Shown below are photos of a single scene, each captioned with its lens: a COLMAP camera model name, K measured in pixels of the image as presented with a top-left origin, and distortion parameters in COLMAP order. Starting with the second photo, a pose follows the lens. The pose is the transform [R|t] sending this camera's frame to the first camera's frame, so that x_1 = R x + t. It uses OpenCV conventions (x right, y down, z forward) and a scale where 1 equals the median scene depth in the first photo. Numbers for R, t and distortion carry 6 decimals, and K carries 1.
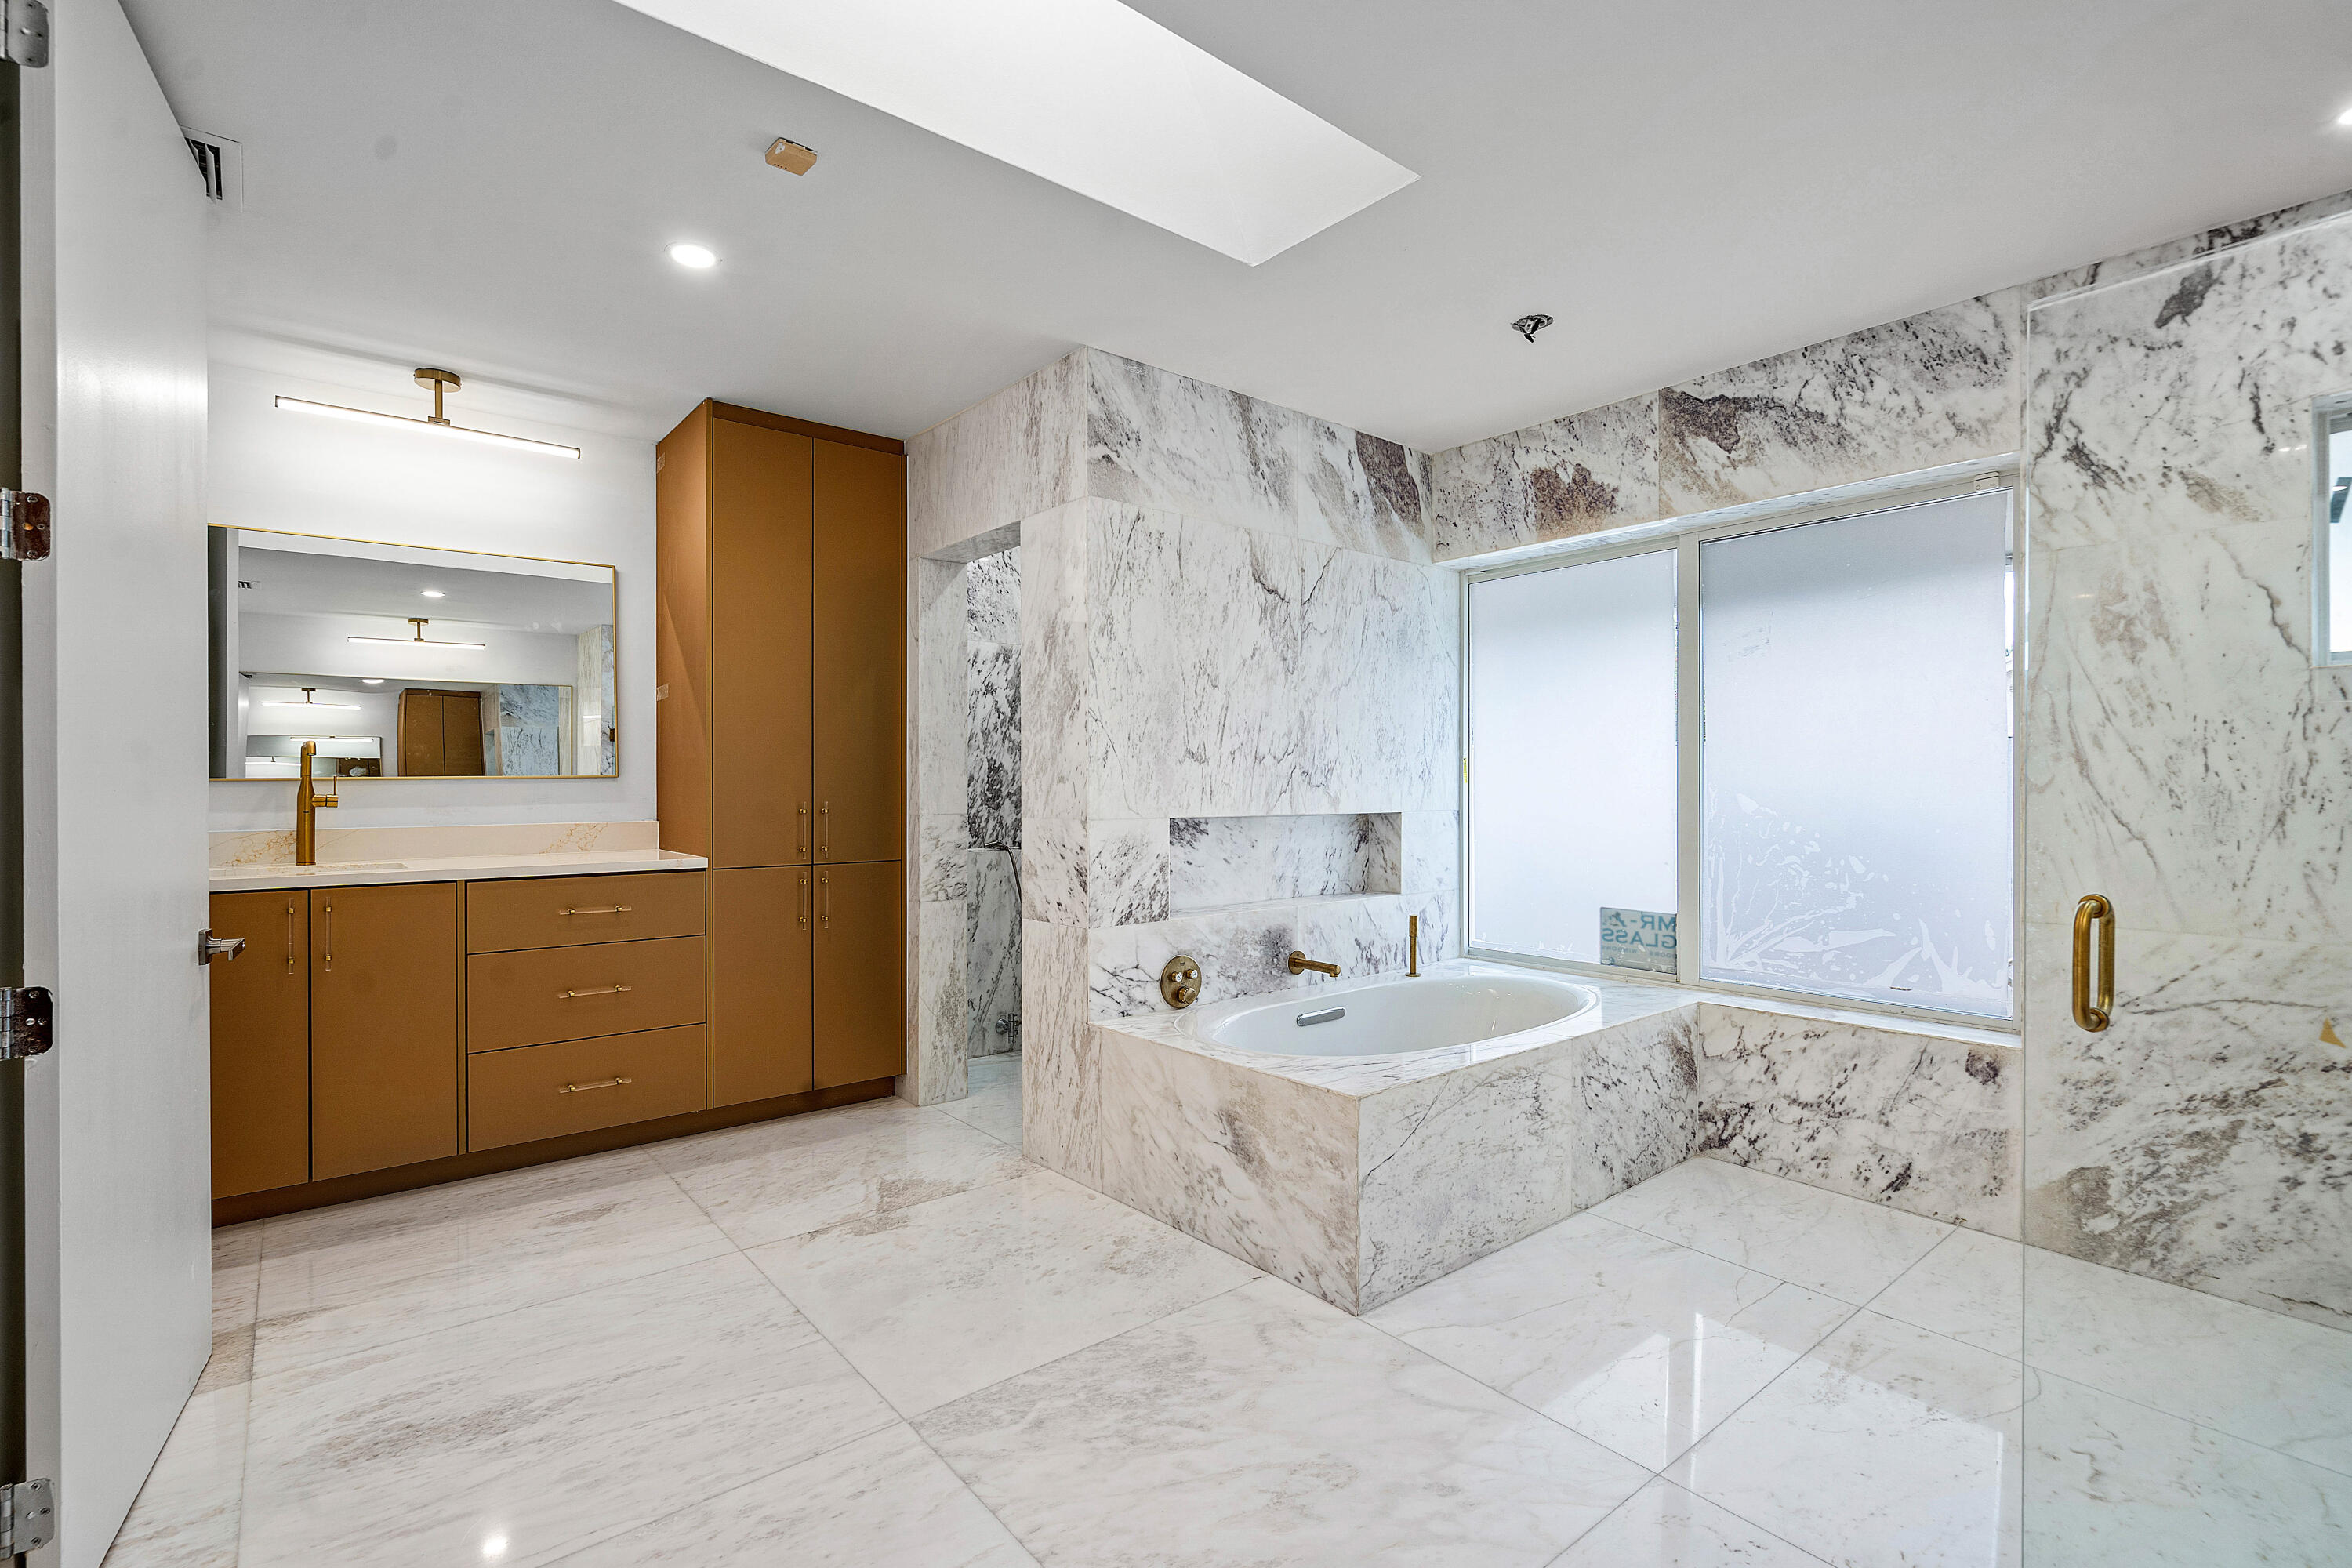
lens RADIAL K [[1089.0, 0, 1159.9], [0, 1089.0, 786.1], [0, 0, 1]] dist [-0.000414, 0.001647]
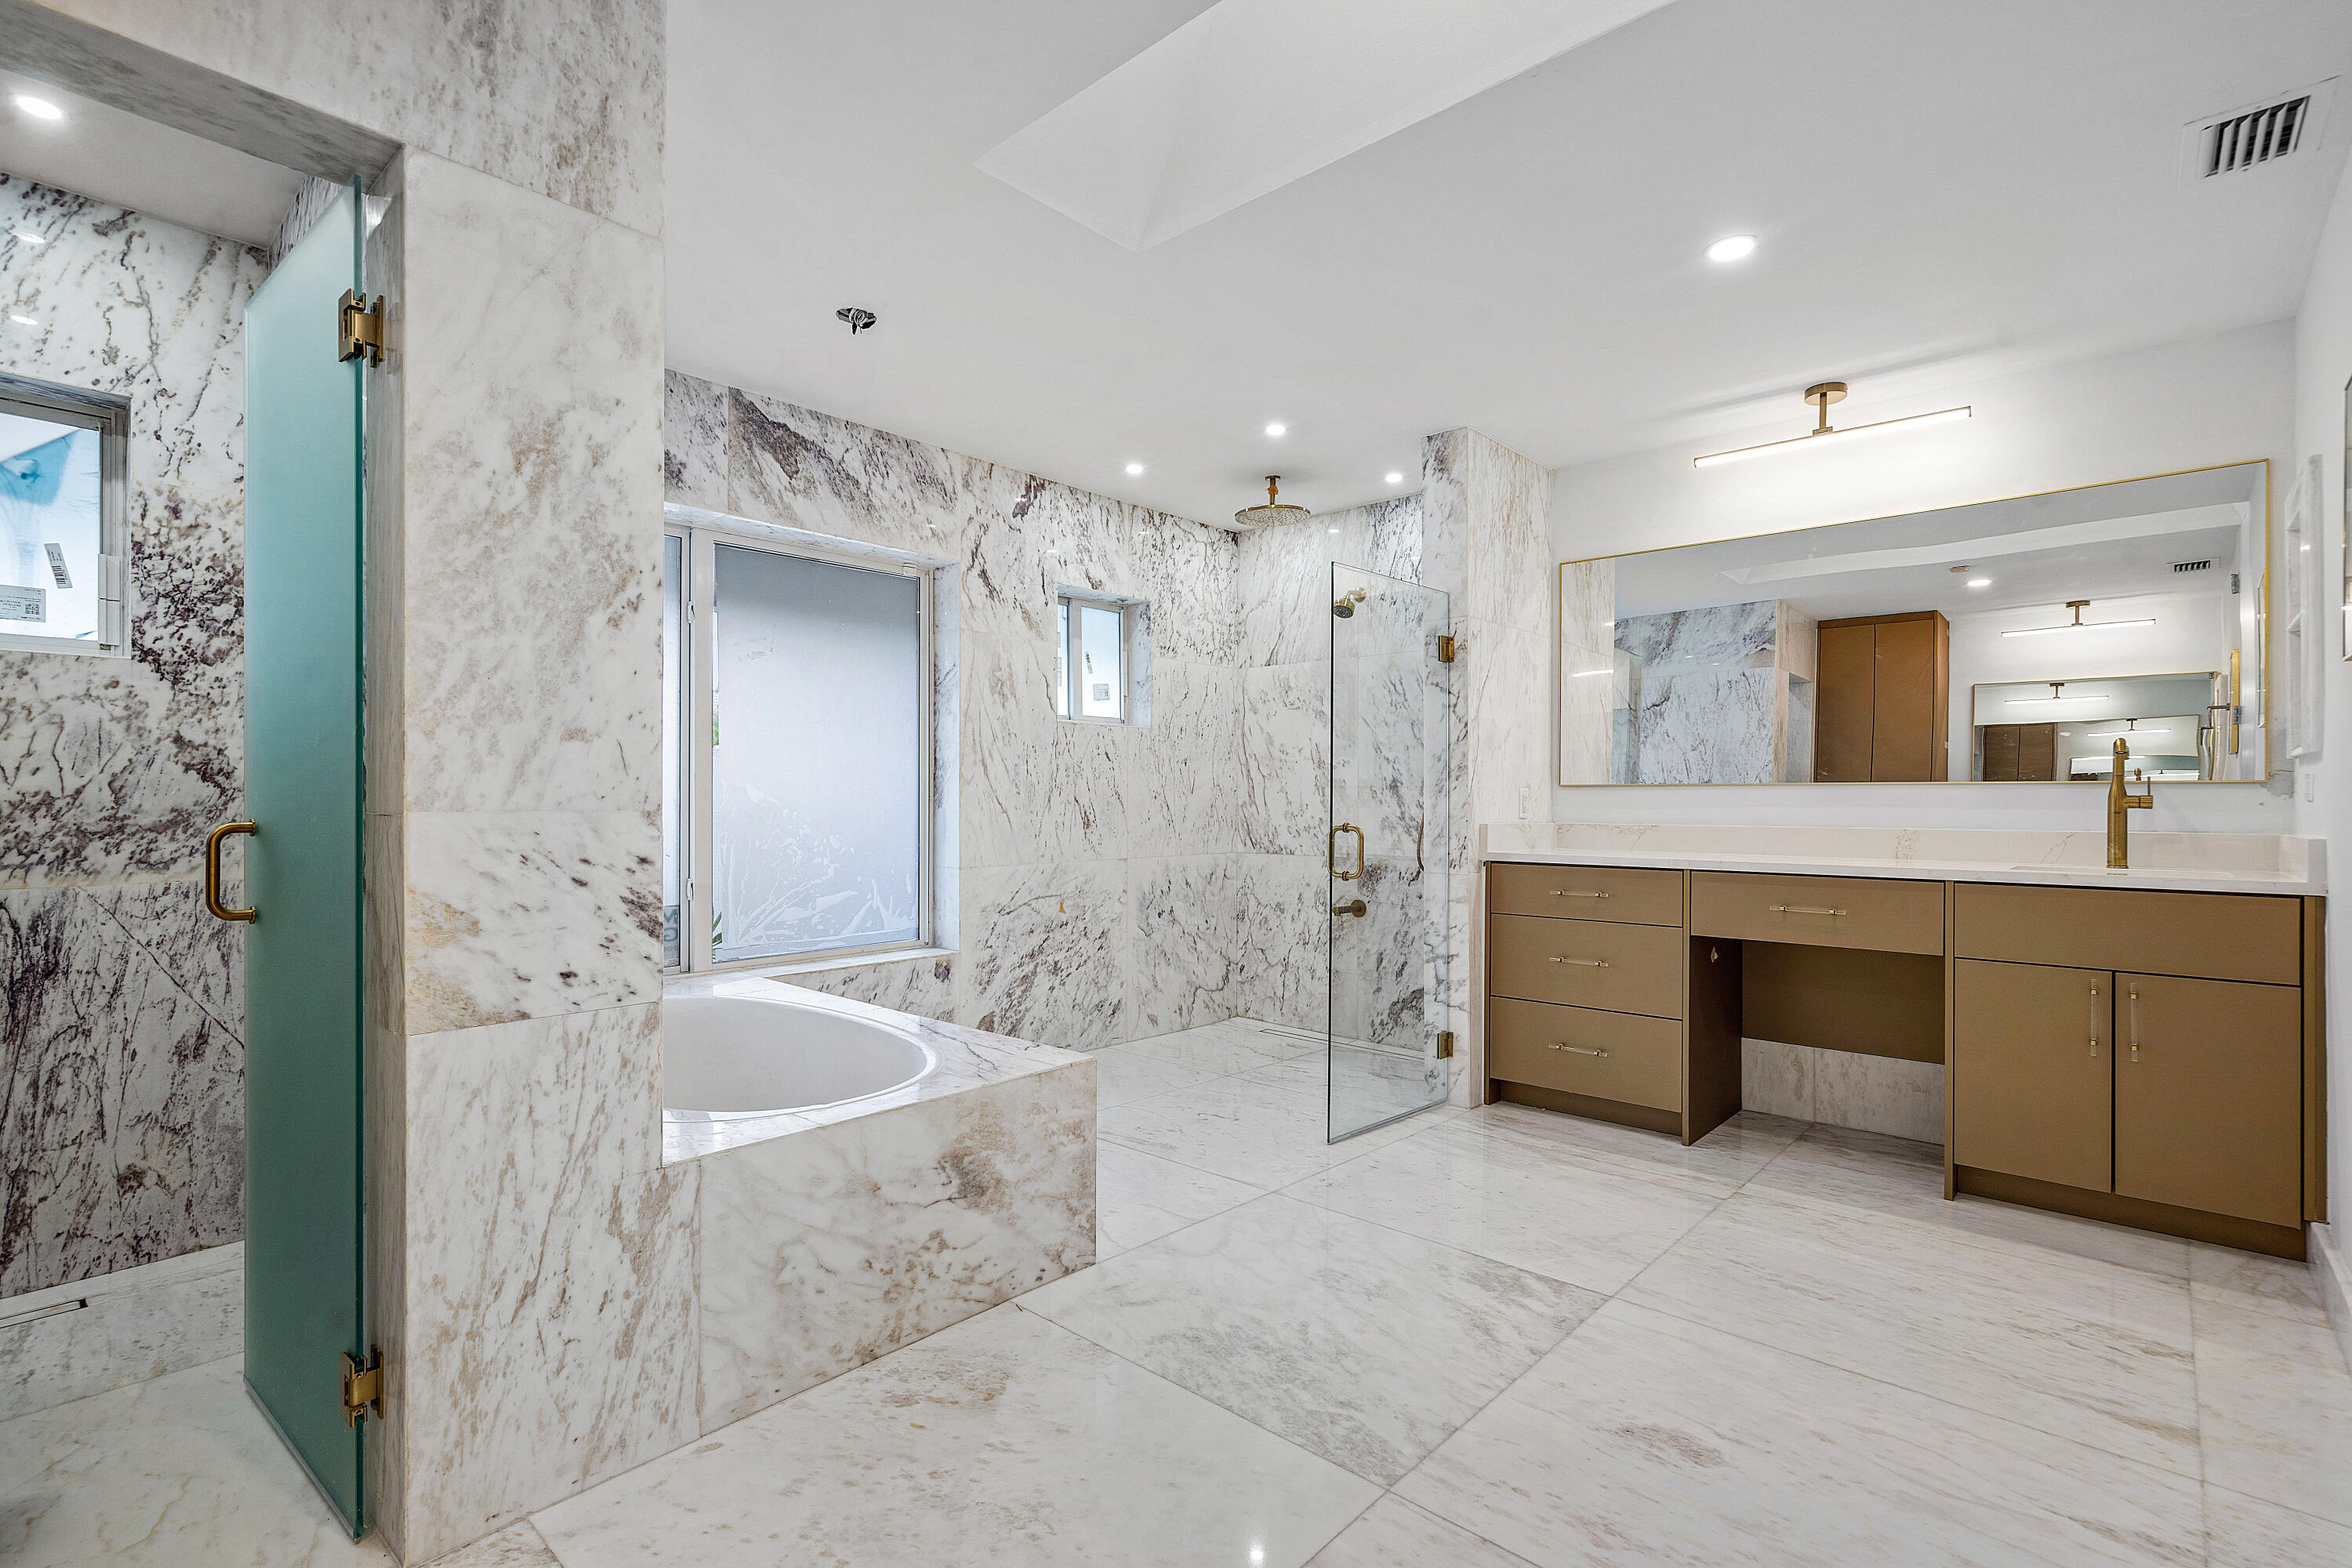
lens RADIAL K [[1089.0, 0, 1166.0], [0, 1089.0, 794.4], [0, 0, 1]] dist [-0.000414, 0.001647]
pose [[-0.154272, 0.007244, 0.988002, -0.752458], [-0.002191, 0.999968, -0.007673, 0.030252], [-0.988026, -0.003348, -0.154252, 0.930056]]
